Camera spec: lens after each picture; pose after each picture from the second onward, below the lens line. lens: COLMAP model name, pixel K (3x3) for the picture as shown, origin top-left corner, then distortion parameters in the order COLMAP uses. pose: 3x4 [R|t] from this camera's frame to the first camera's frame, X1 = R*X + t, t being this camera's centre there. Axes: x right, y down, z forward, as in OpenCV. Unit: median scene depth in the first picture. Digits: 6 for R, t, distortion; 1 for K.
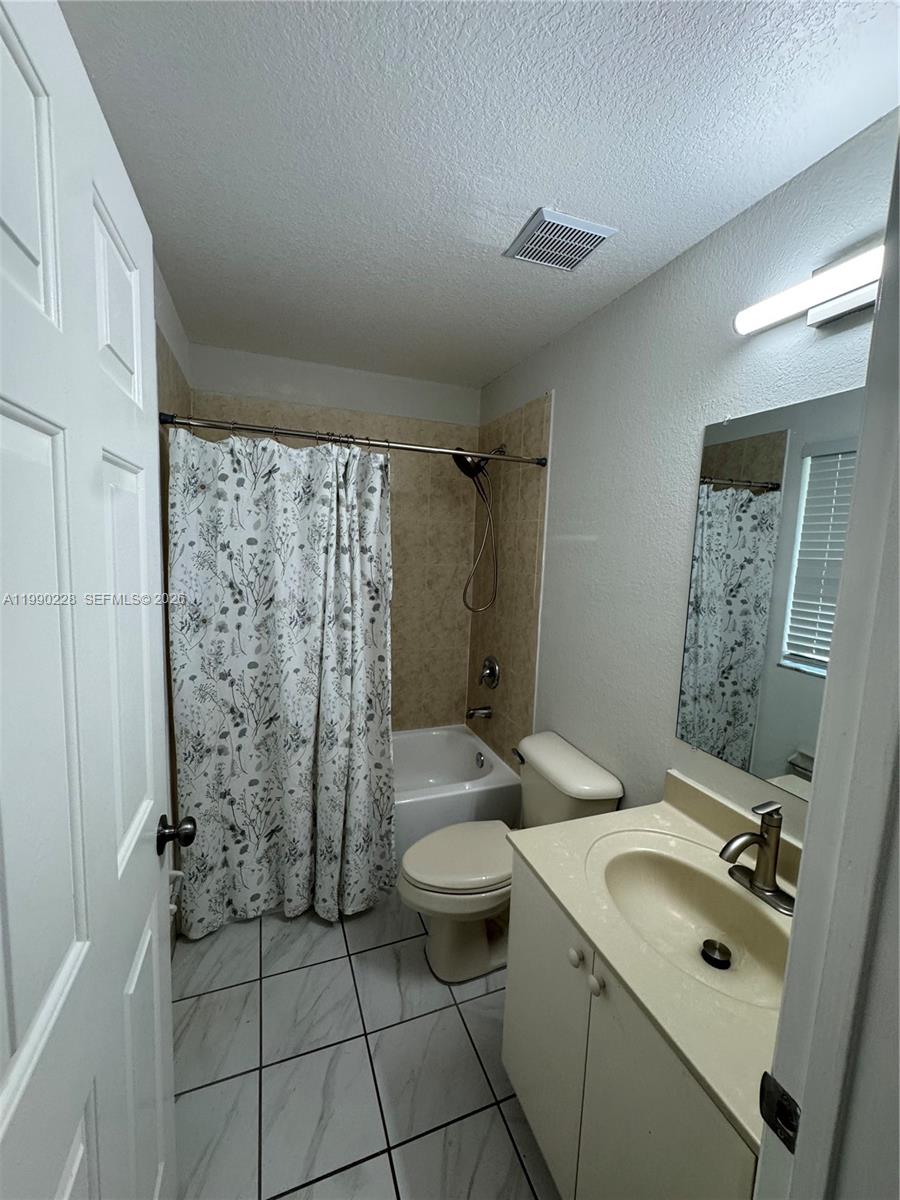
lens RADIAL K [[481.2, 0, 451.6], [0, 481.2, 597.1], [0, 0, 1]] dist [-0.004826, 0.000750]
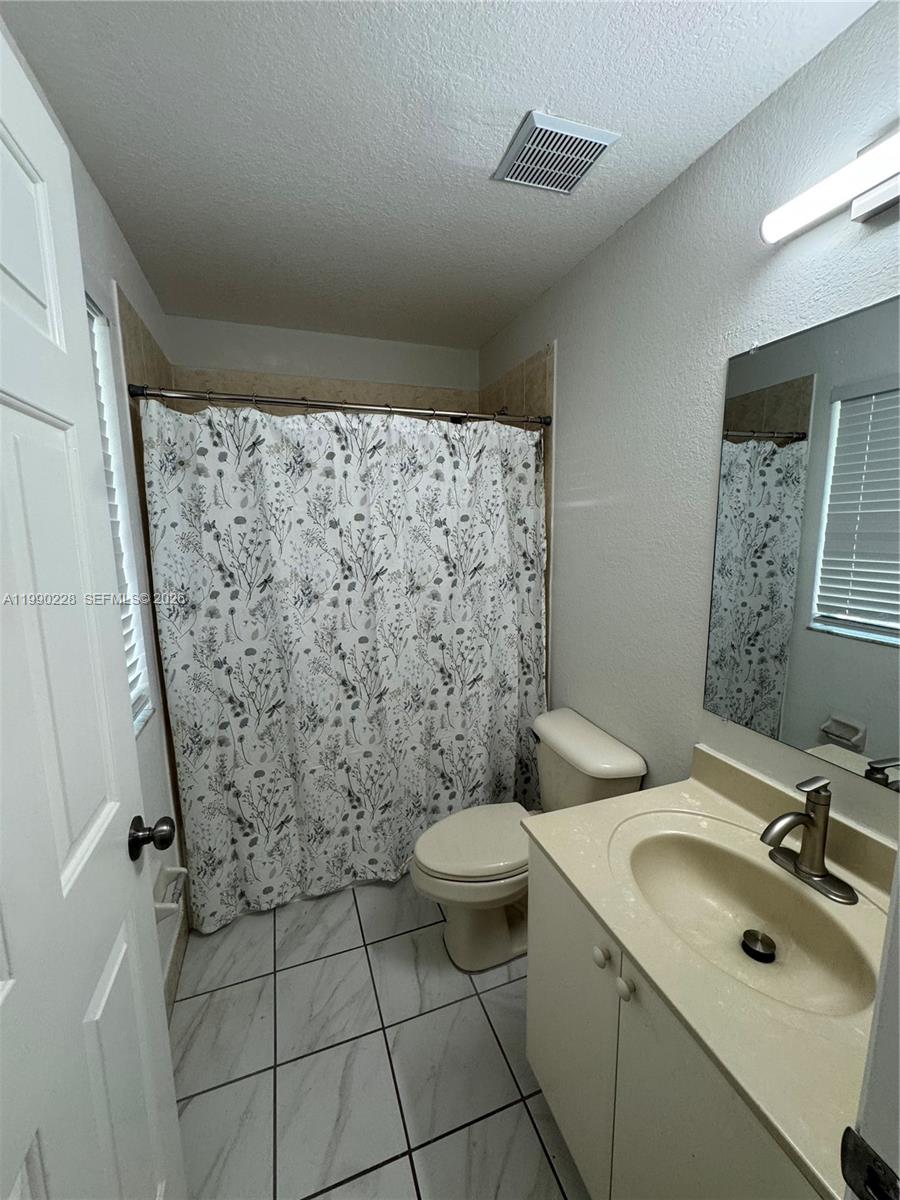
lens RADIAL K [[481.2, 0, 452.1], [0, 481.2, 597.9], [0, 0, 1]] dist [-0.004826, 0.000750]
pose [[0.998565, -0.045909, -0.027573, 0.021392], [0.046957, 0.998148, 0.038669, 0.020318], [0.025747, -0.039908, 0.998872, 0.073436]]
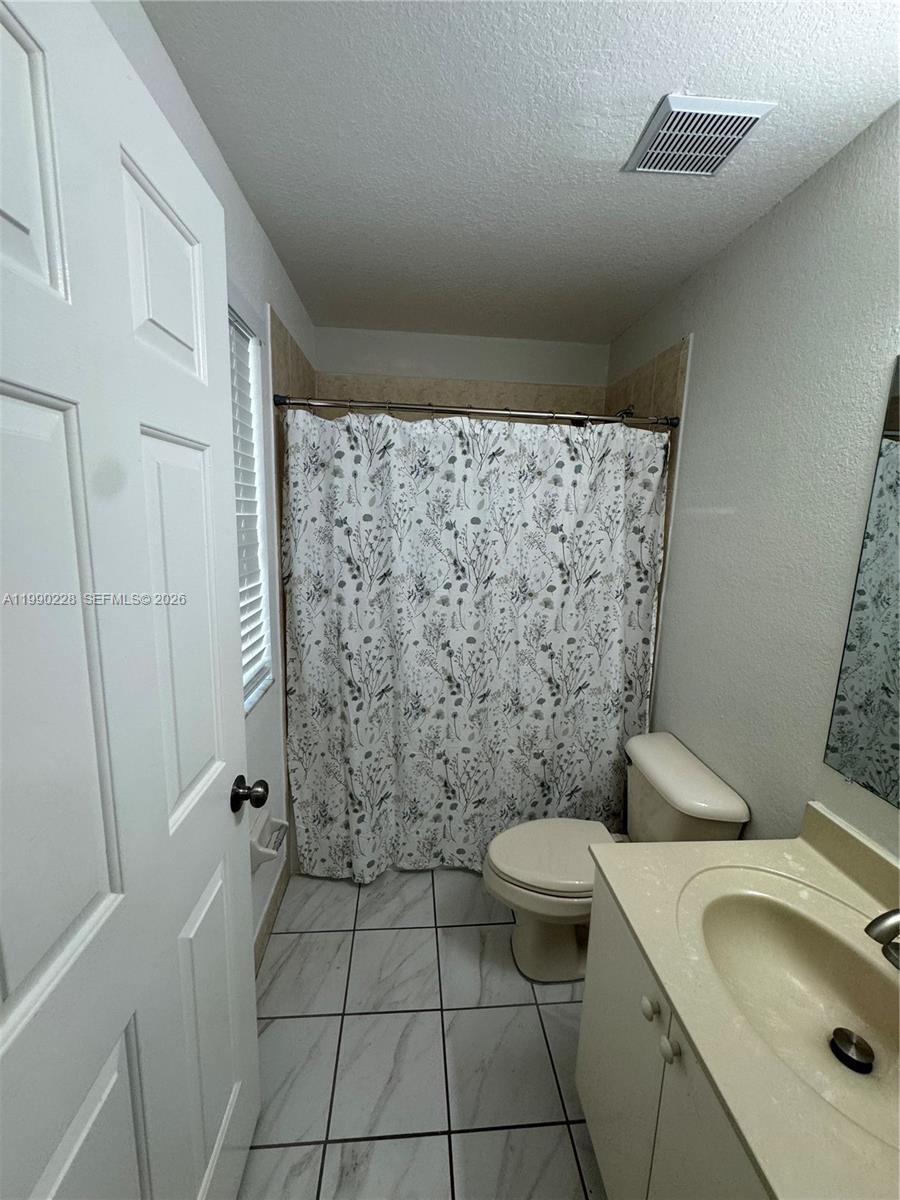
lens RADIAL K [[481.2, 0, 450.9], [0, 481.2, 598.5], [0, 0, 1]] dist [-0.004826, 0.000750]
pose [[0.960206, 0.041629, -0.276173, 0.073961], [-0.027106, 0.998052, 0.056198, -0.006517], [0.277975, -0.046476, 0.959463, 0.072232]]
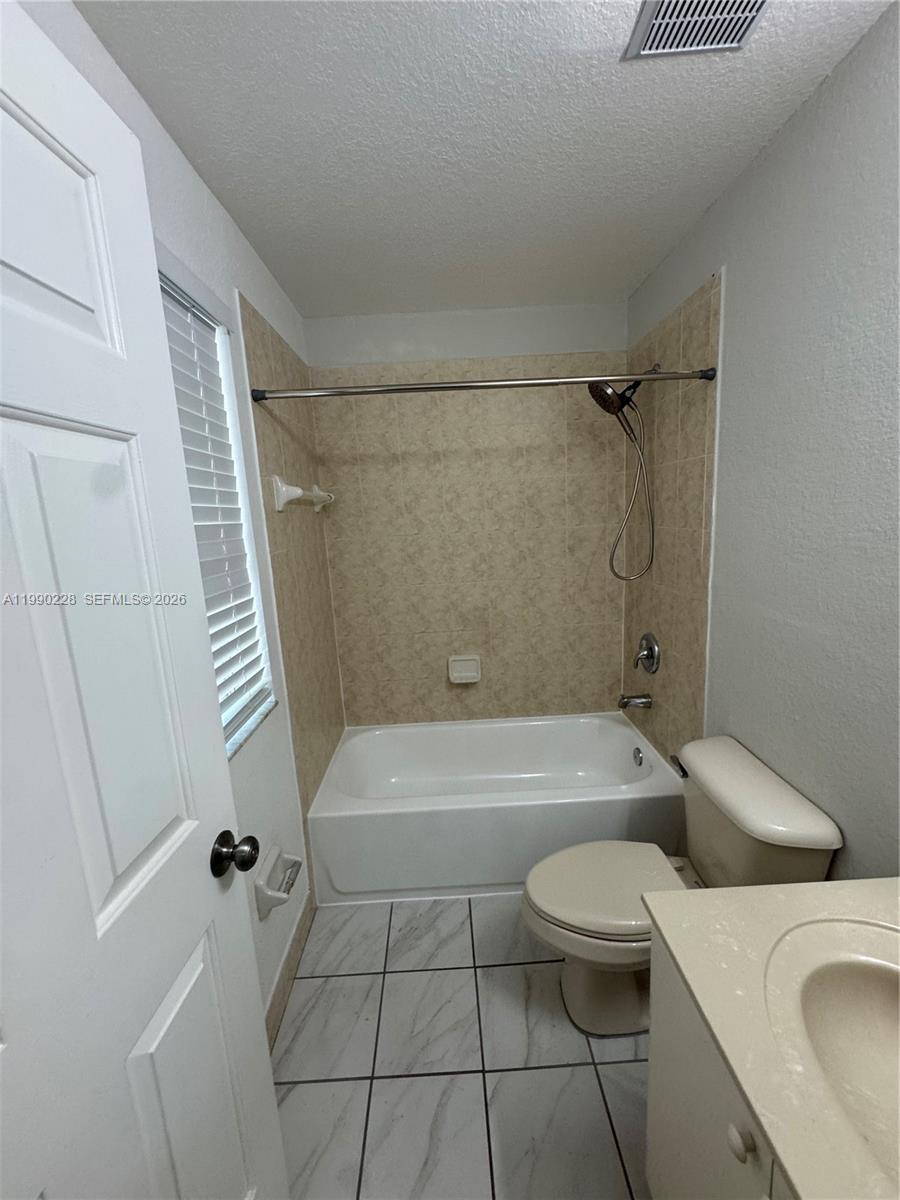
lens RADIAL K [[481.2, 0, 451.2], [0, 481.2, 598.1], [0, 0, 1]] dist [-0.004826, 0.000750]
pose [[0.937860, -0.026972, -0.345964, 0.083453], [0.050435, 0.996983, 0.058996, -0.005104], [0.343329, -0.072779, 0.936391, 0.203169]]
